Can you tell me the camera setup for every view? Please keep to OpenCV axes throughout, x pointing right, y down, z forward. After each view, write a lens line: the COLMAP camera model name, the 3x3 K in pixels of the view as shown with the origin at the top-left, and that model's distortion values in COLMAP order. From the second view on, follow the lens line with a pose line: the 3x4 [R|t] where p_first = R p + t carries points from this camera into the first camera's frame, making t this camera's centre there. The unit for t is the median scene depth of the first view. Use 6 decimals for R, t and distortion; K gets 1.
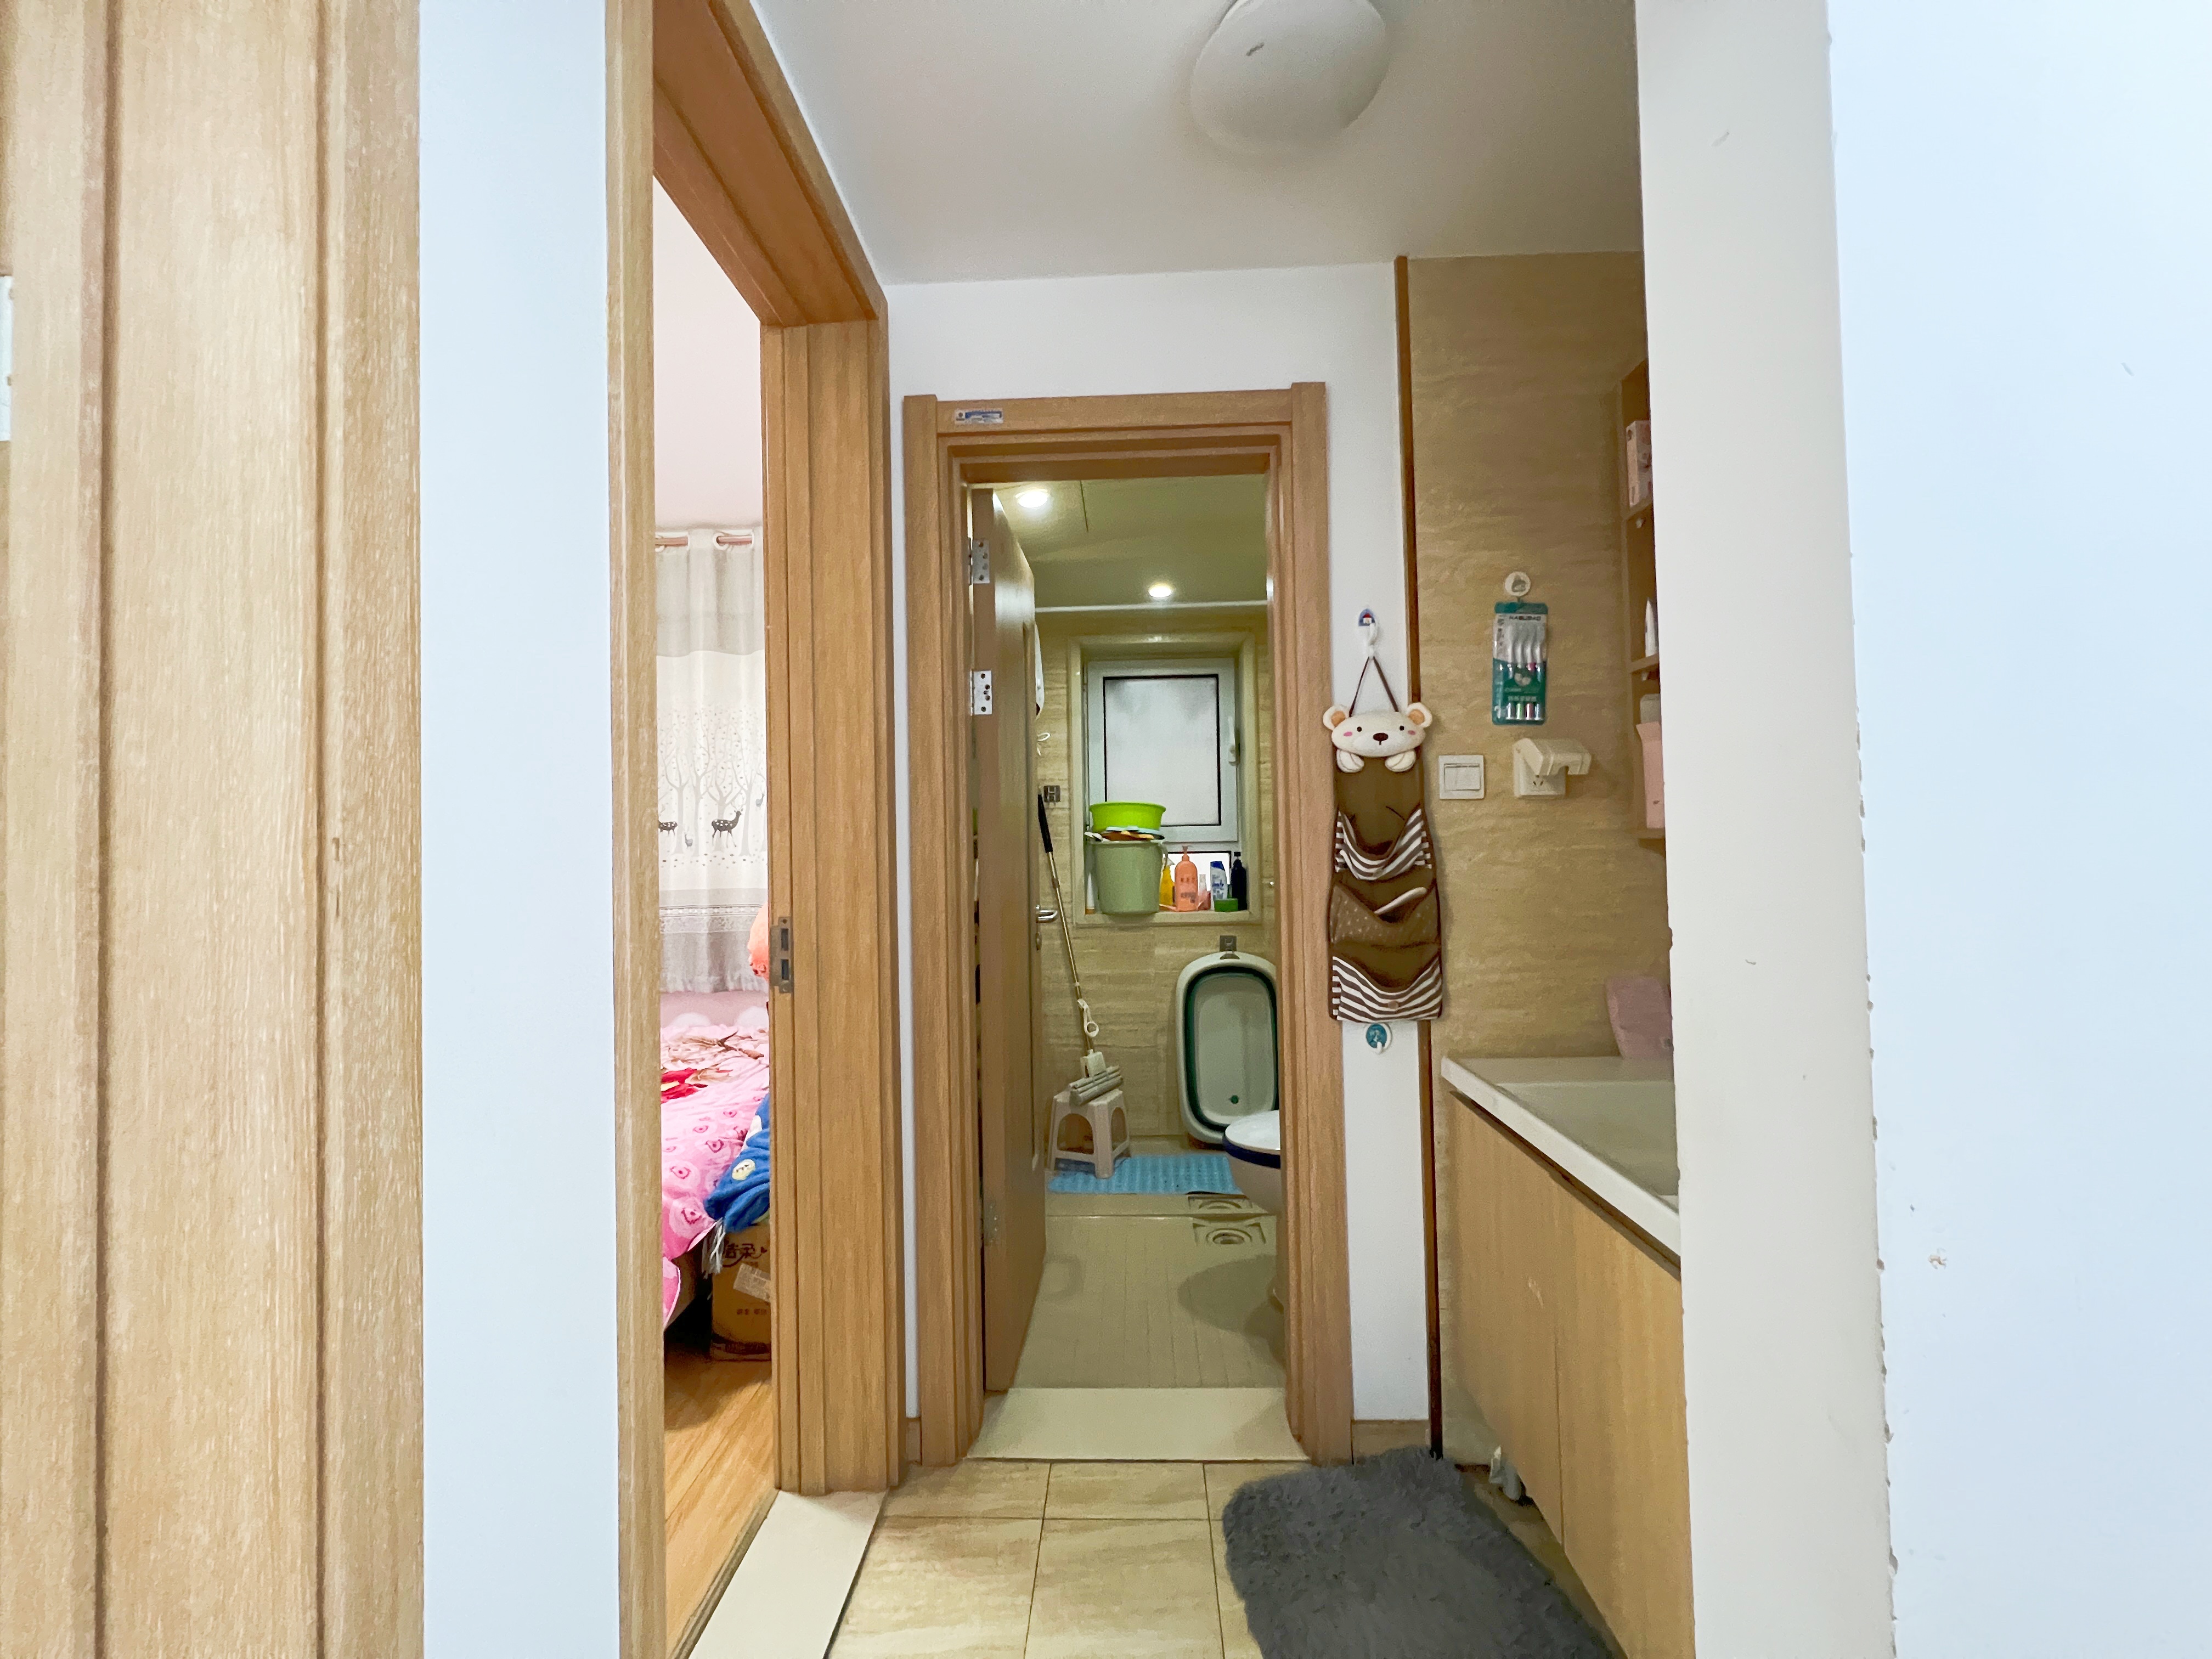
lens RADIAL K [[748.2, 0, 1106.0], [0, 748.2, 829.5], [0, 0, 1]] dist [-0.000340, 0.000083]
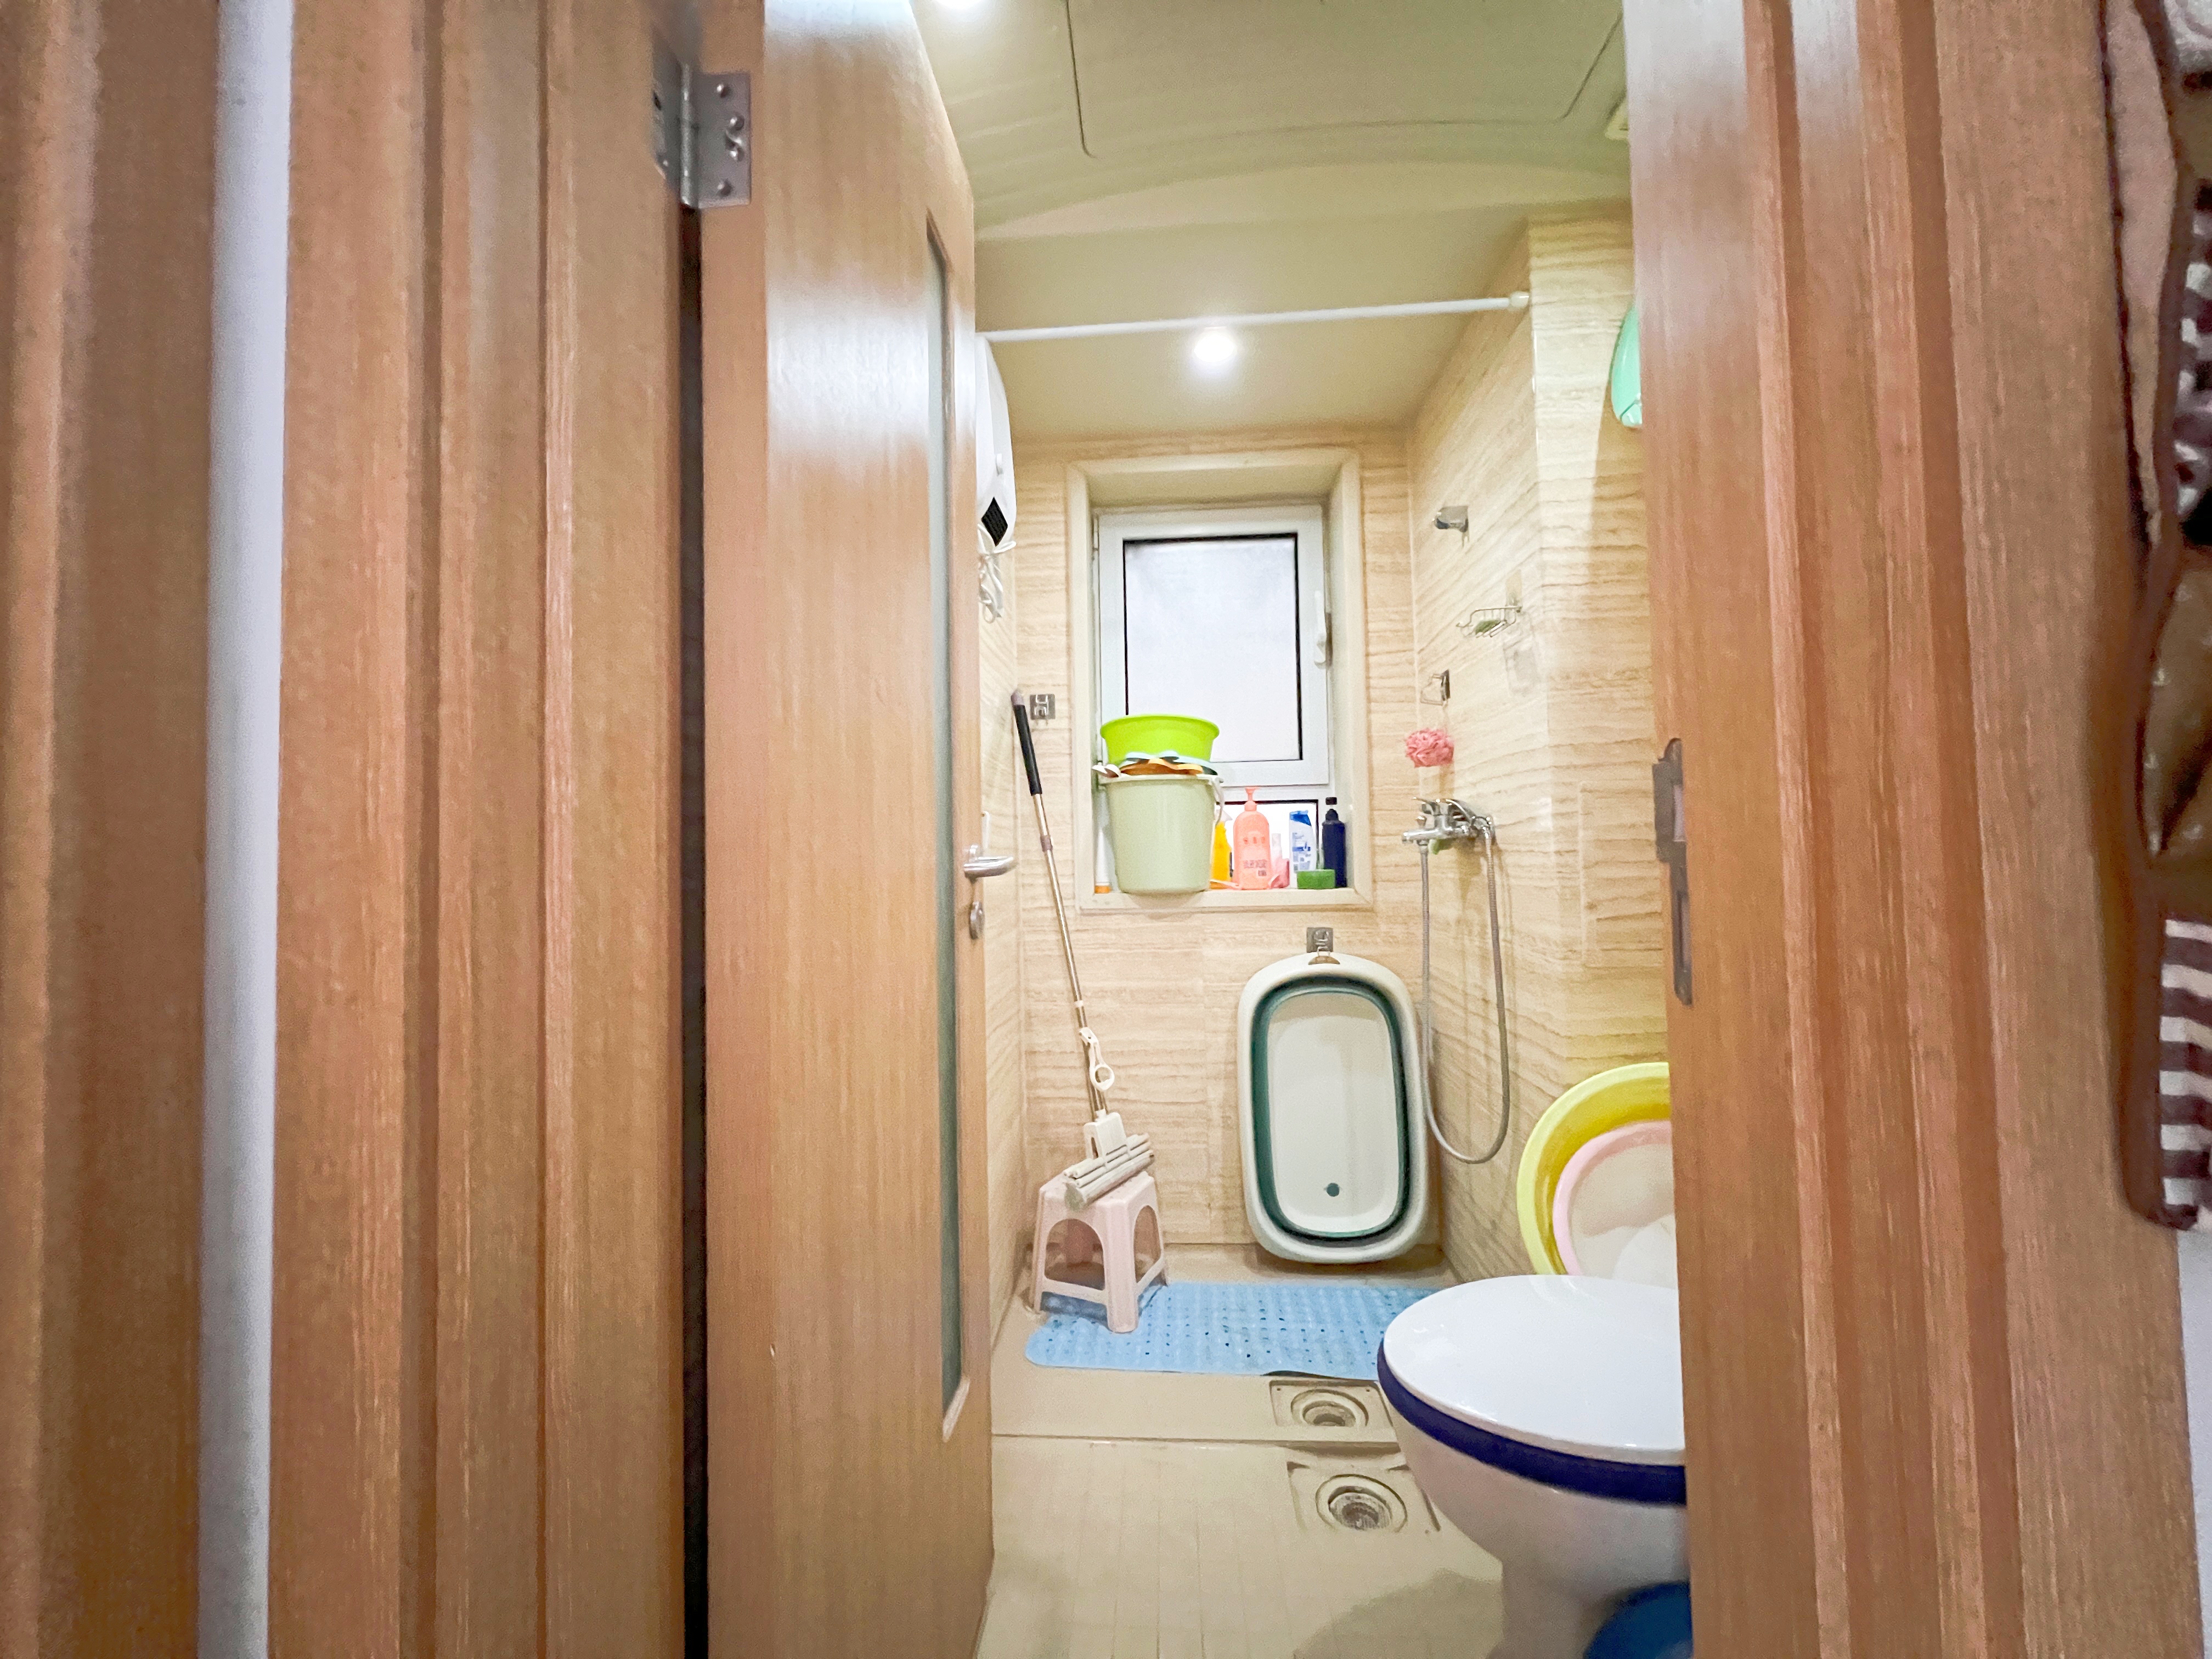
lens RADIAL K [[748.2, 0, 1106.0], [0, 748.2, 829.5], [0, 0, 1]] dist [-0.000340, 0.000083]
pose [[0.998986, -0.003345, -0.044888, 0.011248], [0.002361, 0.999756, -0.021957, 0.072713], [0.044950, 0.021829, 0.998751, 0.360879]]
